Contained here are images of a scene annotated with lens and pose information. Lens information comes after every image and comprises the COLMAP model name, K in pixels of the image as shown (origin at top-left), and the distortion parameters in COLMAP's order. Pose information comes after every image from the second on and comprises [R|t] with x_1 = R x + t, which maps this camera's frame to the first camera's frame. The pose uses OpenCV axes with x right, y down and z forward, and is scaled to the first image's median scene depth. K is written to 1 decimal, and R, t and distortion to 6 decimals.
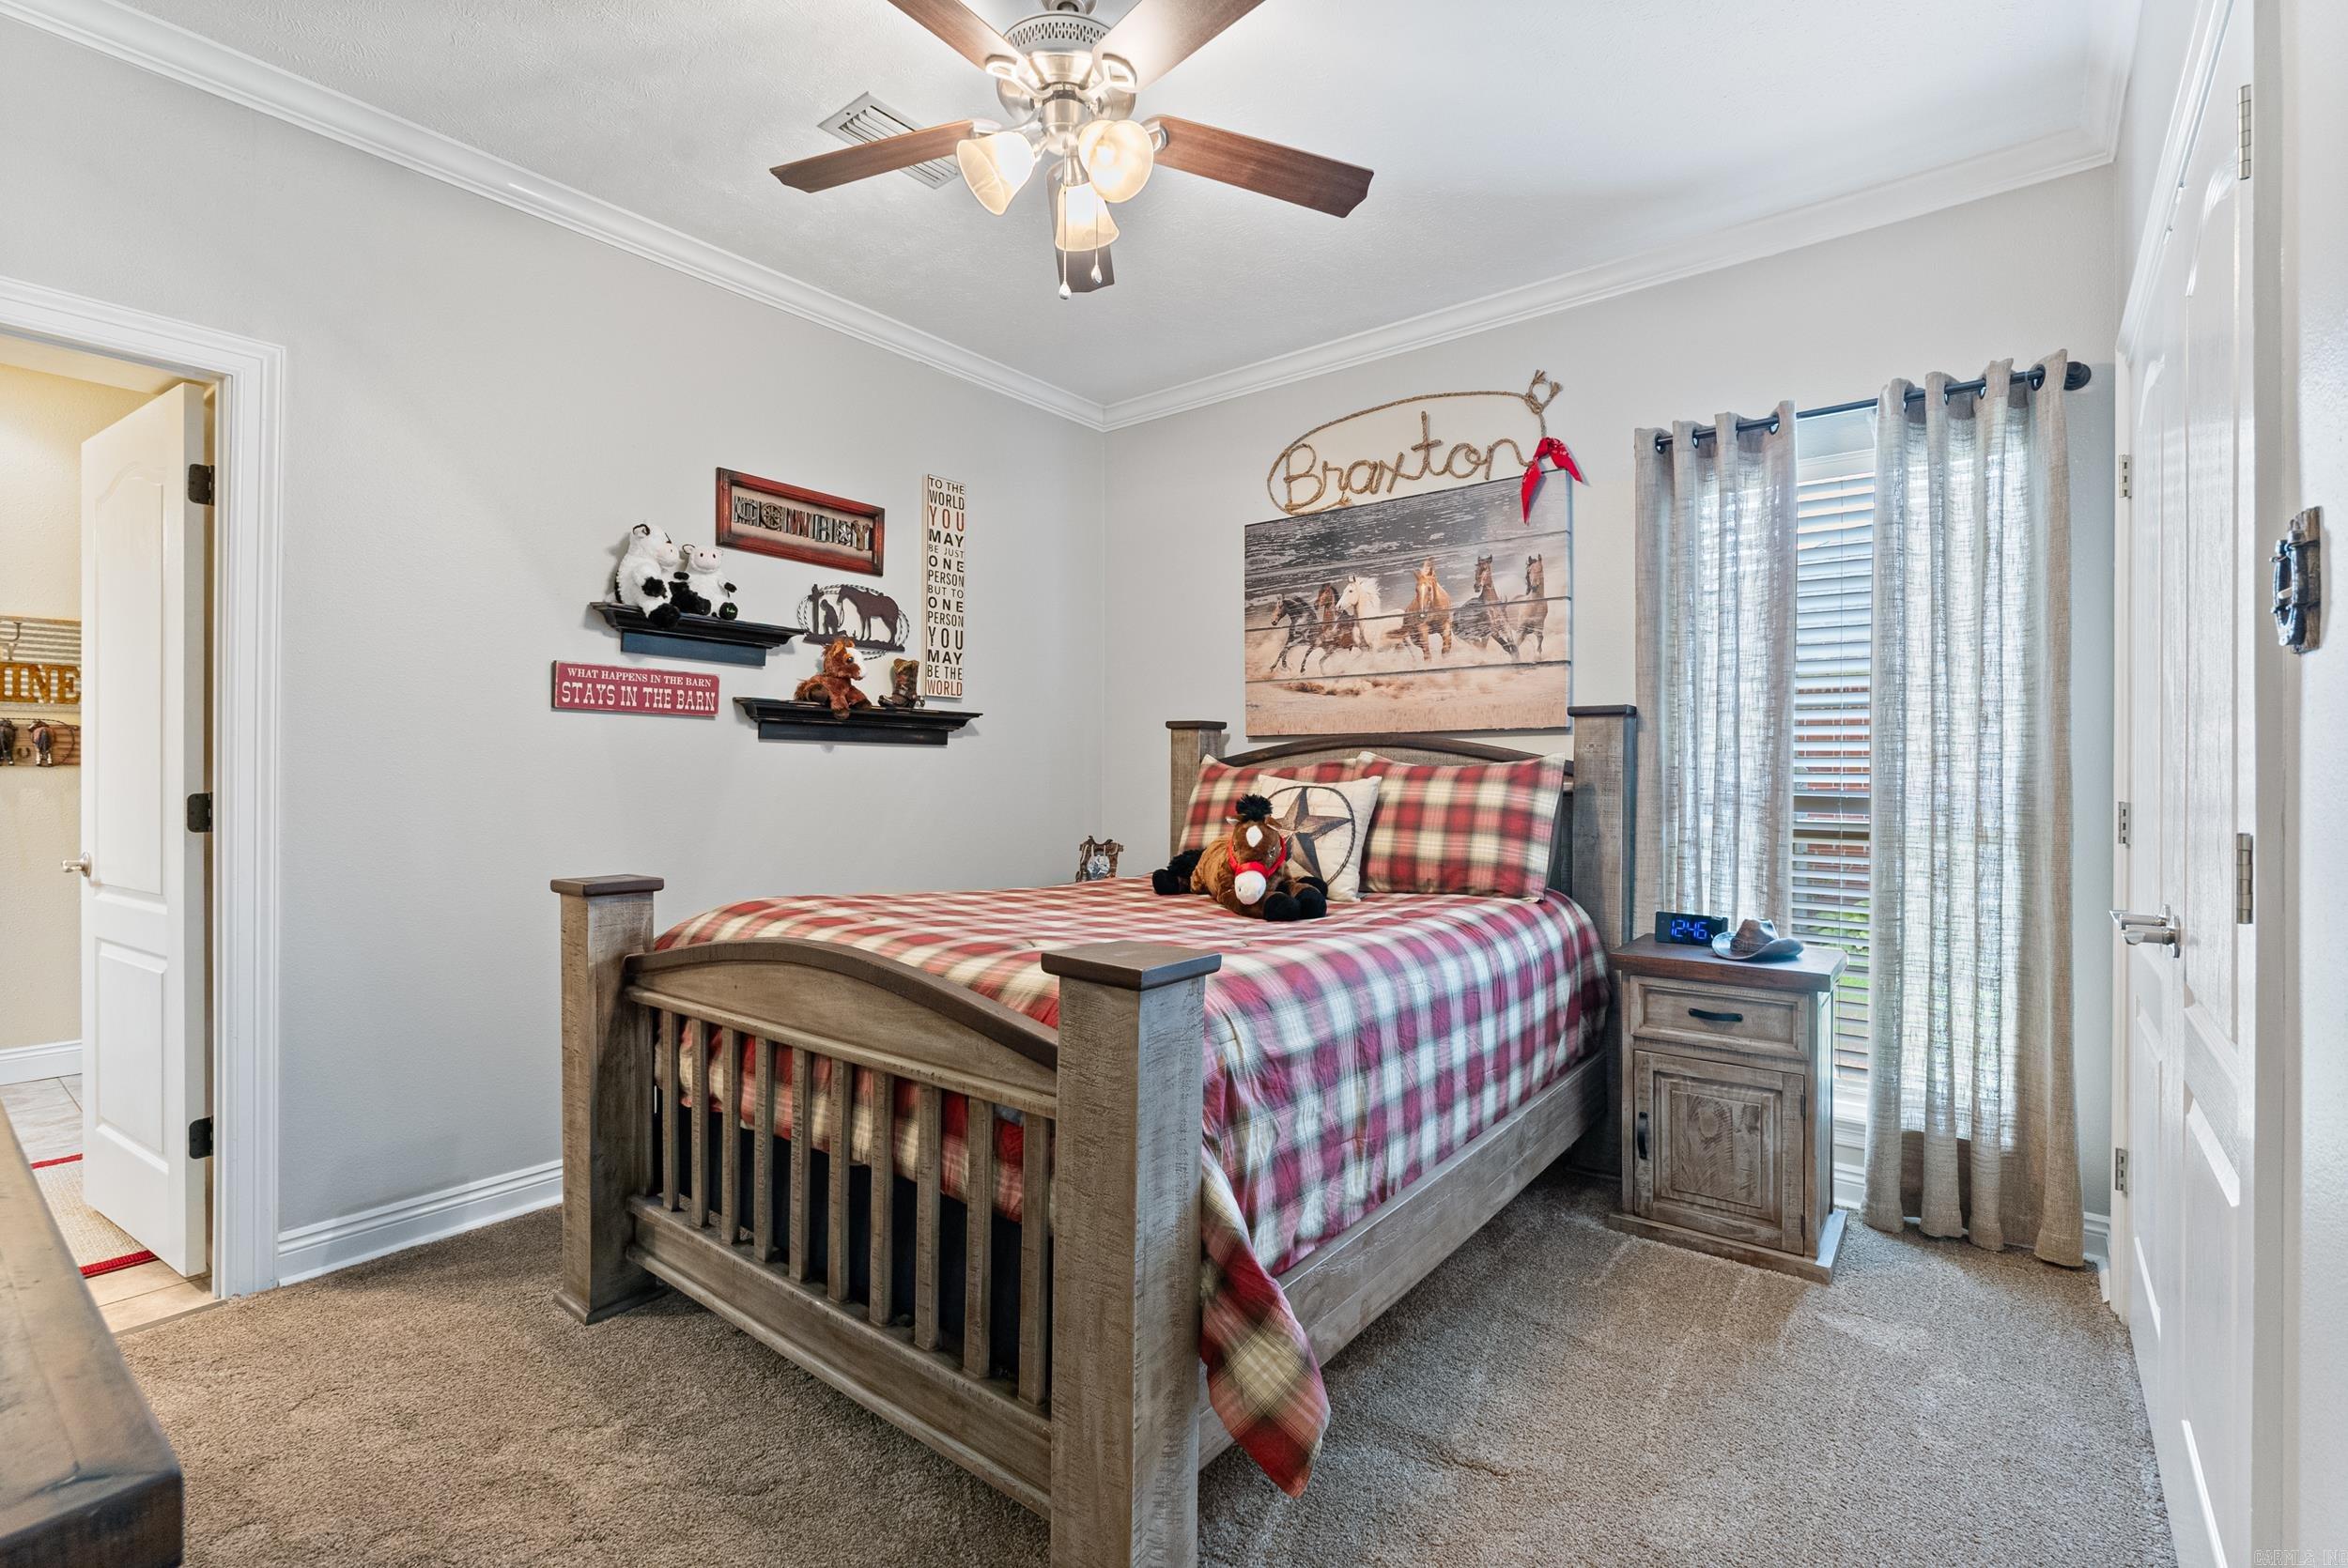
lens RADIAL K [[1038.7, 0, 1170.5], [0, 1038.7, 777.8], [0, 0, 1]] dist [-0.007822, 0.000060]
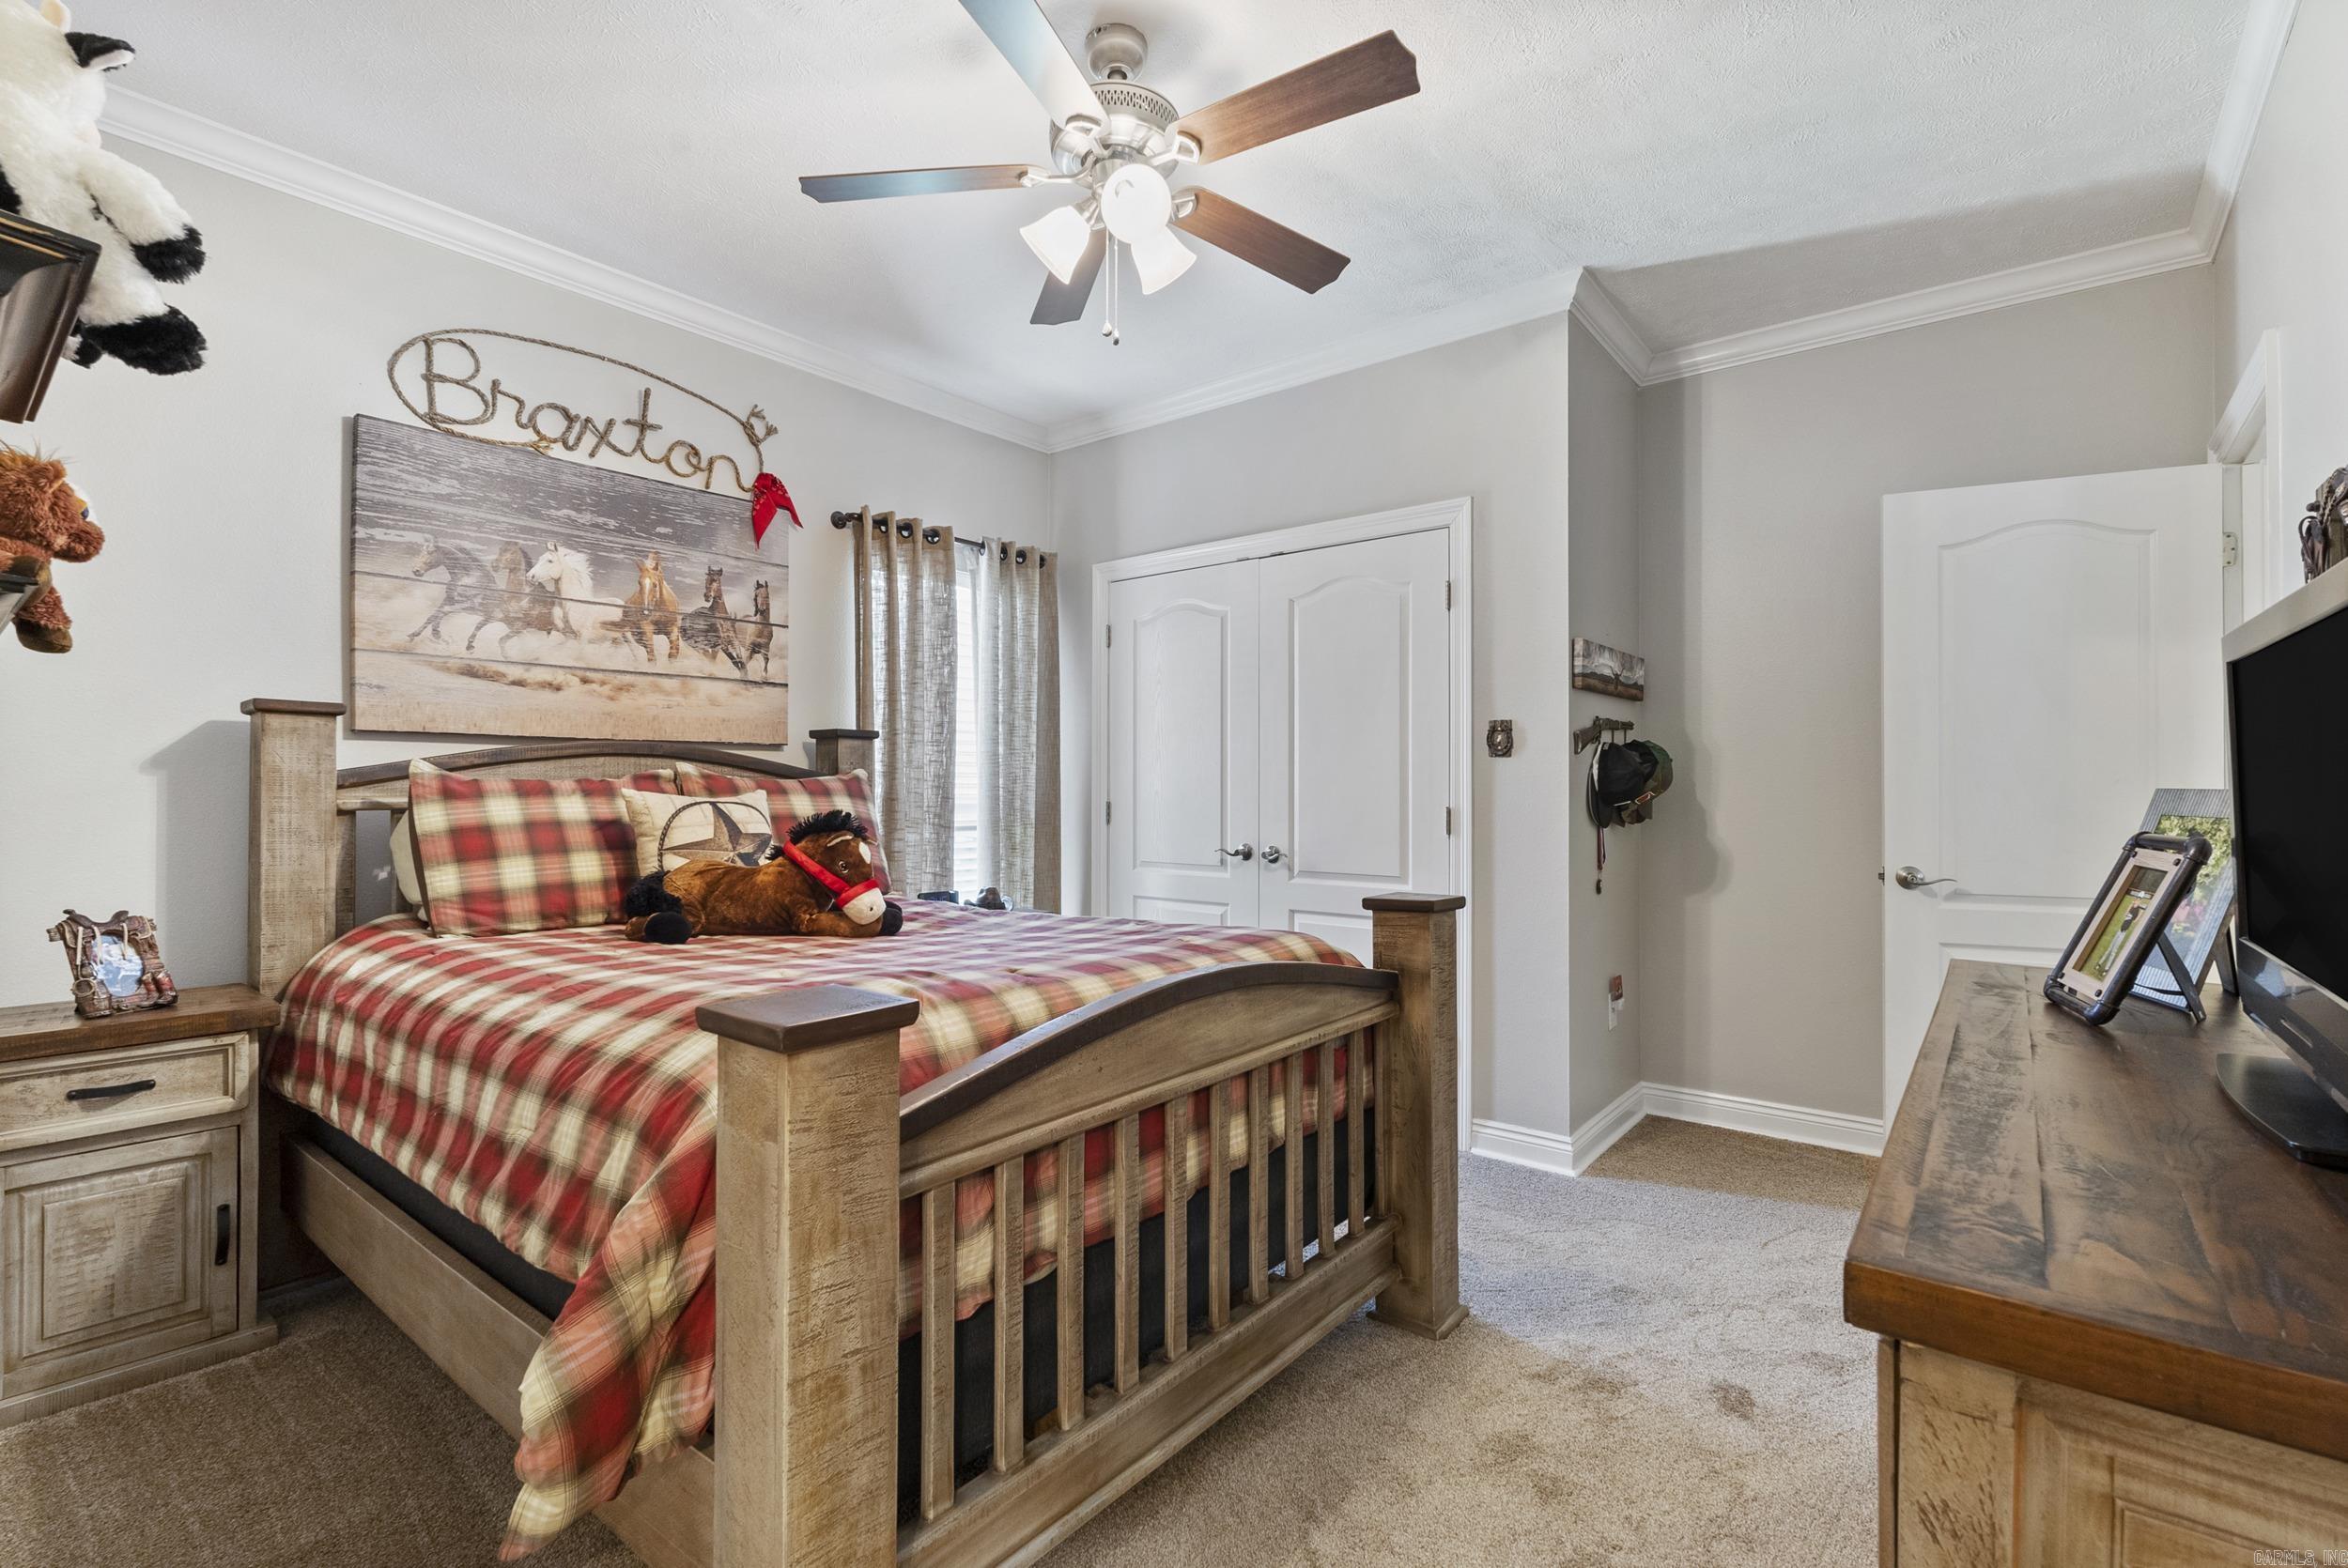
lens RADIAL K [[1050.4, 0, 1180.7], [0, 1050.4, 788.6], [0, 0, 1]] dist [-0.002914, 0.000179]
pose [[0.015372, -0.002873, 0.999878, -0.668035], [0.000839, 0.999996, 0.002860, -0.004399], [-0.999881, 0.000795, 0.015374, 0.519194]]
